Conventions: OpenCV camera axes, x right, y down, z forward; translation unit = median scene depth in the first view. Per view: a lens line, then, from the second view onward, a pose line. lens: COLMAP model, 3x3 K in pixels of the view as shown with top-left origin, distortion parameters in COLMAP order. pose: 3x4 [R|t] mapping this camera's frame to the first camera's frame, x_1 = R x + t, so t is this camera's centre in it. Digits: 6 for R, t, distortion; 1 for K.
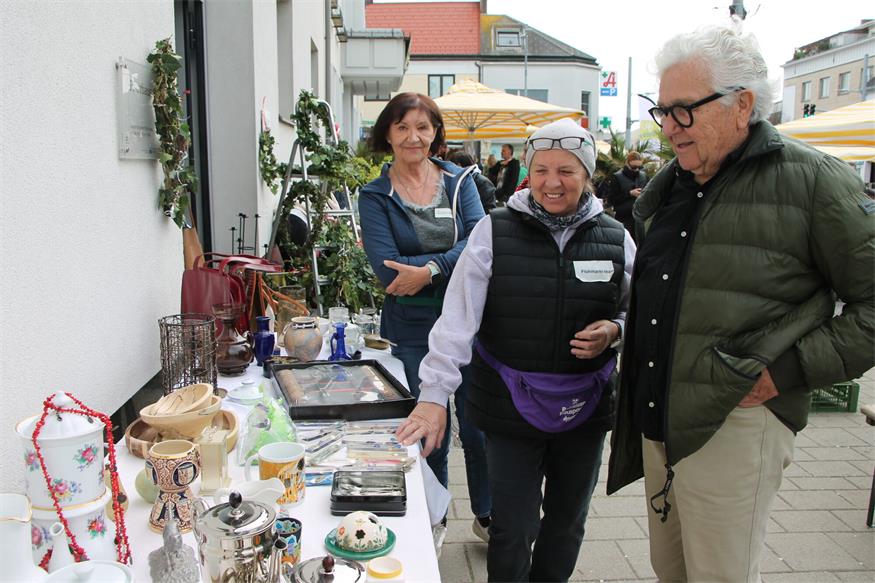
lens RADIAL K [[787.9, 0, 440.6], [0, 787.9, 302.1], [0, 0, 1]] dist [-0.225228, 0.271114]
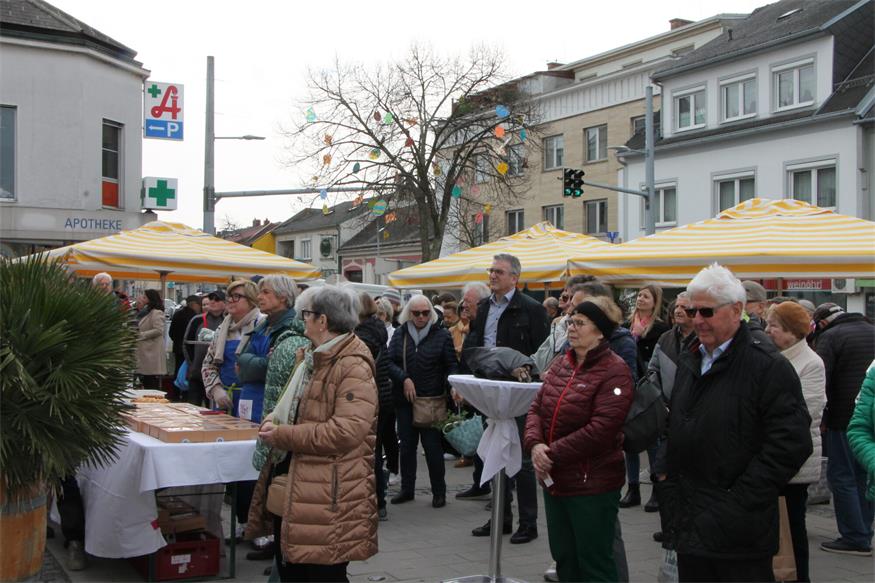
lens RADIAL K [[1088.2, 0, 437.5], [0, 1088.2, 291.5], [0, 0, 1]] dist [-0.092434, 0.421065]
pose [[0.879228, 0.007085, 0.476348, 0.060277], [0.076375, 0.984860, -0.155620, -0.071323], [-0.470238, 0.173207, 0.865376, 0.404577]]
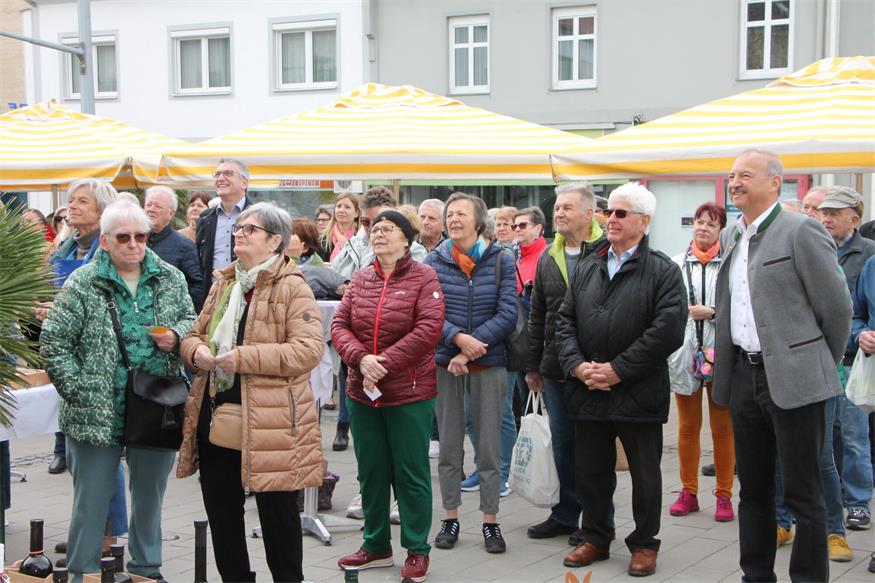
lens RADIAL K [[1522.3, 0, 437.5], [0, 1522.3, 291.5], [0, 0, 1]] dist [0.303527, 0.081118]
pose [[0.570362, -0.048688, 0.819949, 0.010219], [0.138361, 0.989672, -0.037479, -0.072963], [-0.809656, 0.134826, 0.571208, 0.408283]]
